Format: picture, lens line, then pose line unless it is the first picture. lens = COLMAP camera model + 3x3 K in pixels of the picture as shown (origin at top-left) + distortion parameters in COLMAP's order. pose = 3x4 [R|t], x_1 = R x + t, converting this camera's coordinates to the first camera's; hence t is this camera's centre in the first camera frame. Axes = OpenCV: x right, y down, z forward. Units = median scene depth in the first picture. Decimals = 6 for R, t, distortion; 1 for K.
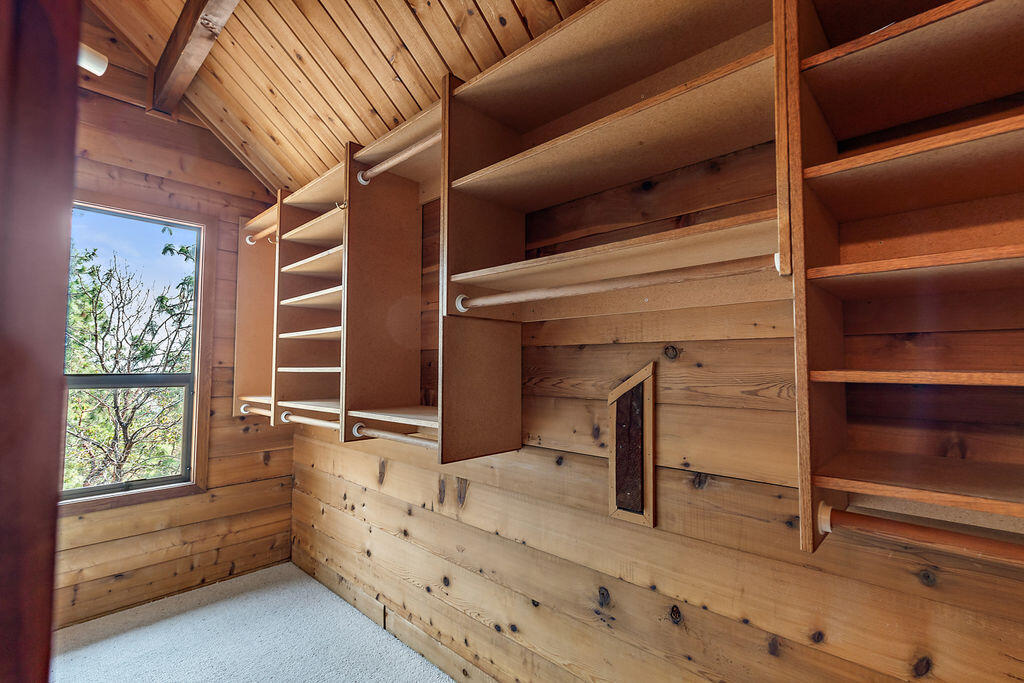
lens RADIAL K [[470.4, 0, 510.3], [0, 470.4, 343.4], [0, 0, 1]] dist [0.006749, 0.000061]
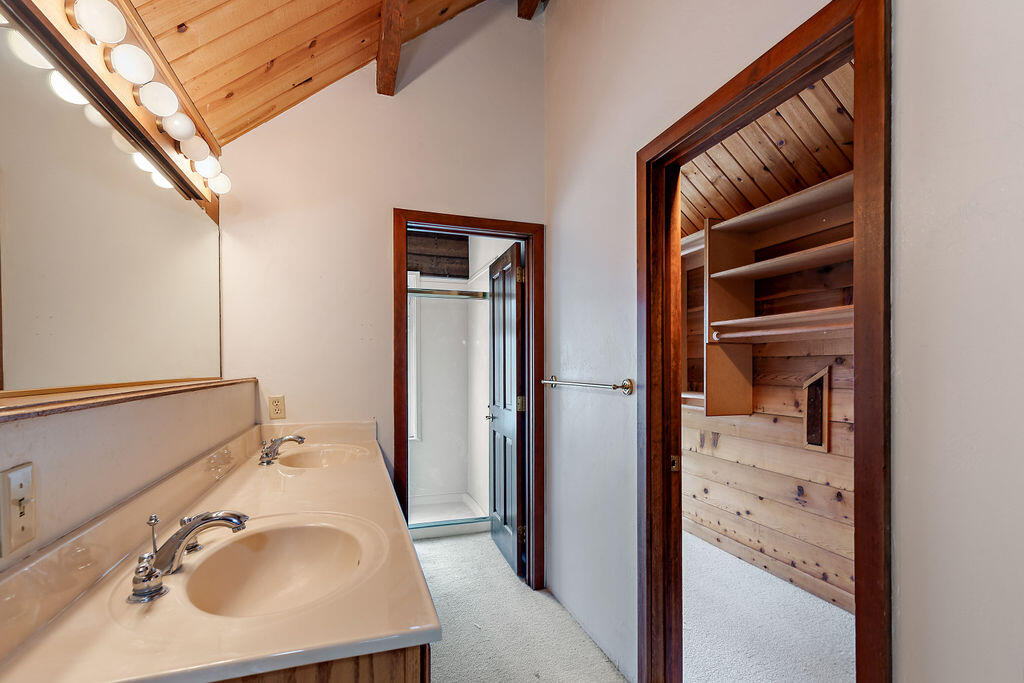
lens RADIAL K [[470.4, 0, 511.2], [0, 470.4, 368.4], [0, 0, 1]] dist [0.006749, 0.000061]
pose [[0.883620, -0.001390, -0.468203, 0.057977], [0.026017, 0.998596, 0.046136, -0.061823], [0.467482, -0.052948, 0.882415, -1.101114]]
